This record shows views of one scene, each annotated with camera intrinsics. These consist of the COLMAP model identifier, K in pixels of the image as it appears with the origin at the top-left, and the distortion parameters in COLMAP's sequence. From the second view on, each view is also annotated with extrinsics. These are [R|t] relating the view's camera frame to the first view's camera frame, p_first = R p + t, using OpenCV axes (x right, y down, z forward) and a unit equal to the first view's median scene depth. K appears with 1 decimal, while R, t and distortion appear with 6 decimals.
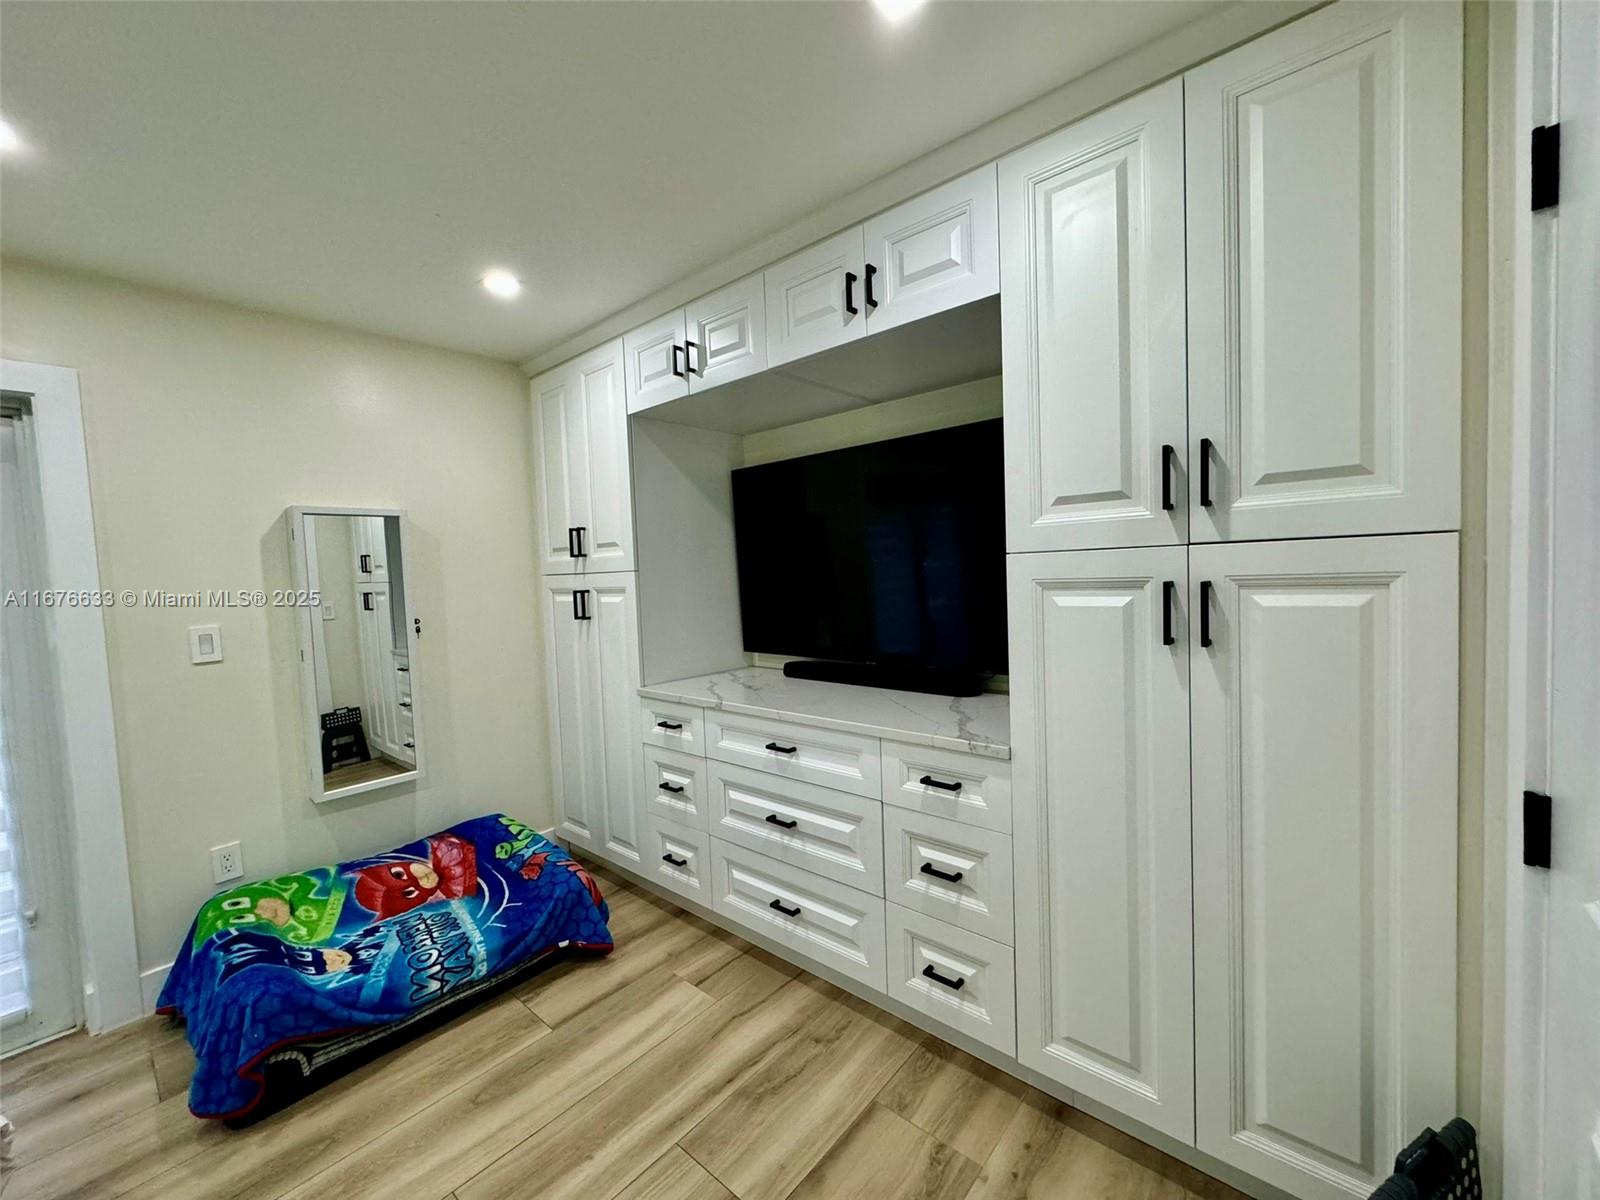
lens RADIAL K [[638.7, 0, 804.4], [0, 638.7, 598.5], [0, 0, 1]] dist [-0.002647, 0.000028]
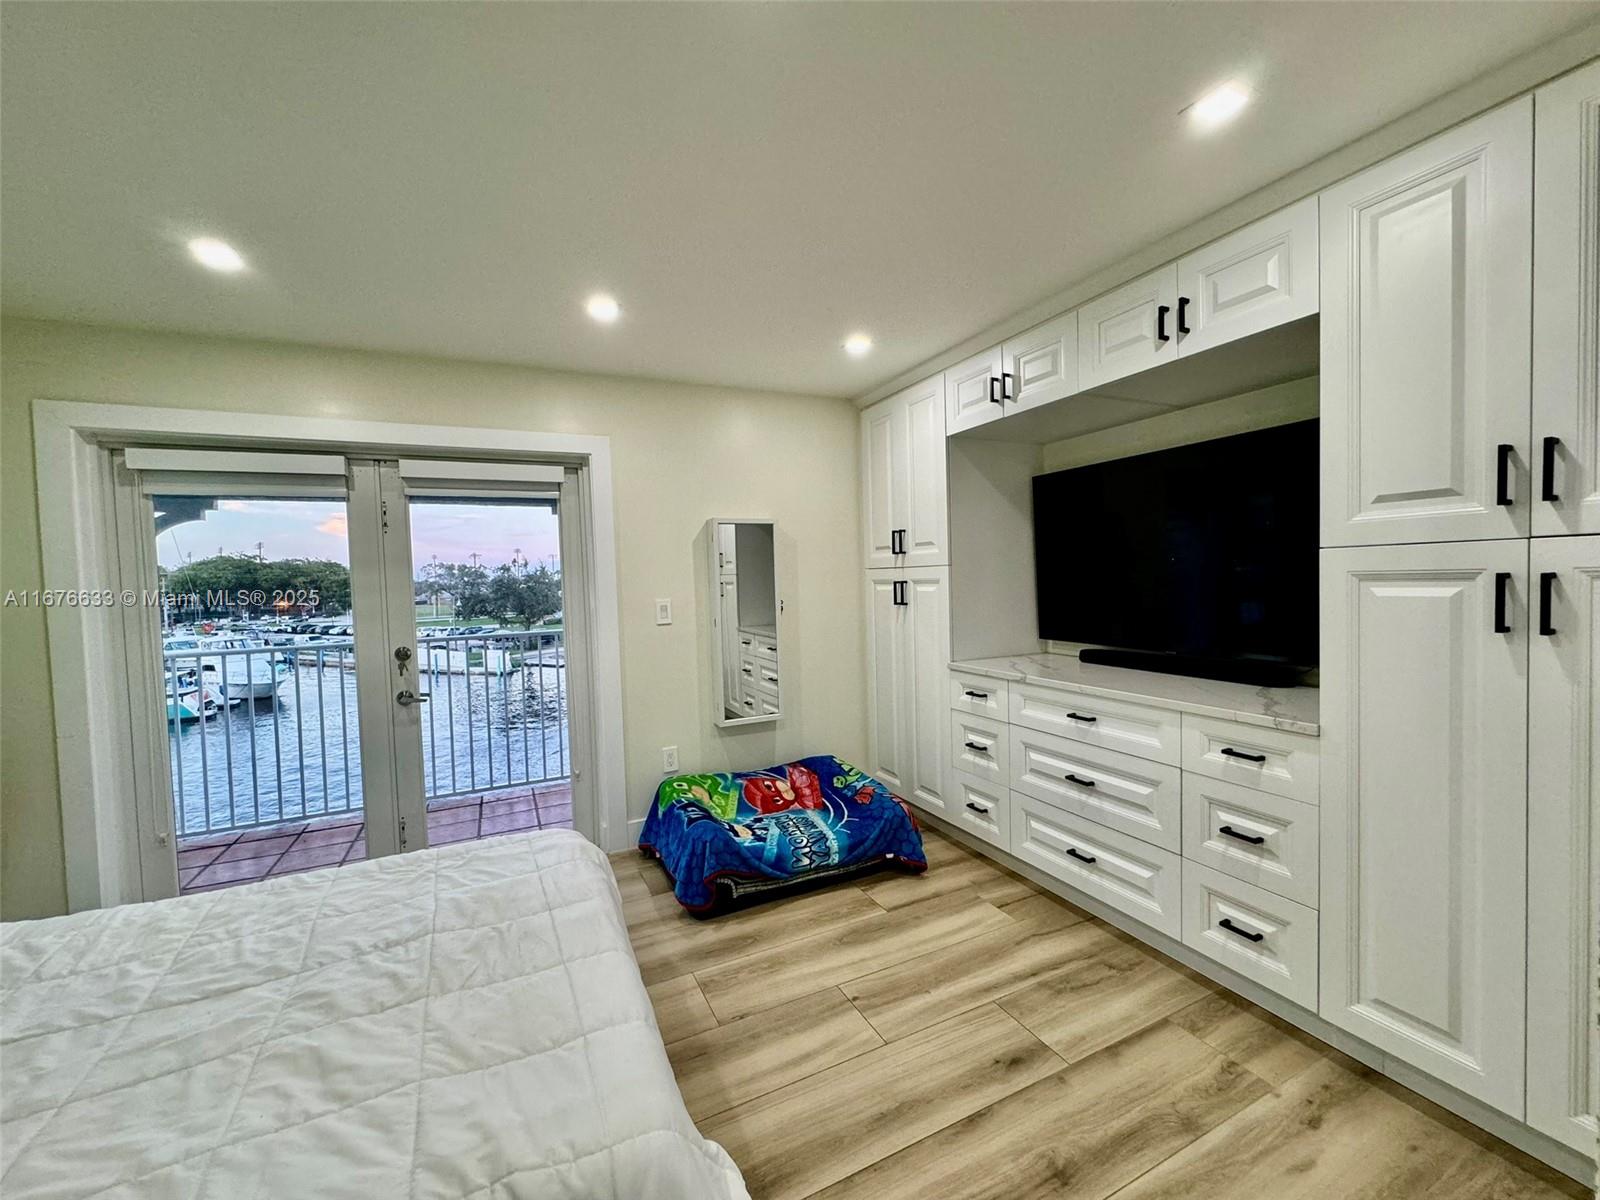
lens RADIAL K [[638.7, 0, 801.8], [0, 638.7, 598.3], [0, 0, 1]] dist [-0.002647, 0.000028]
pose [[0.916249, 0.026210, -0.399752, -0.051783], [-0.026438, 0.999638, 0.004945, 0.029810], [0.399737, 0.006038, 0.916610, -0.313479]]
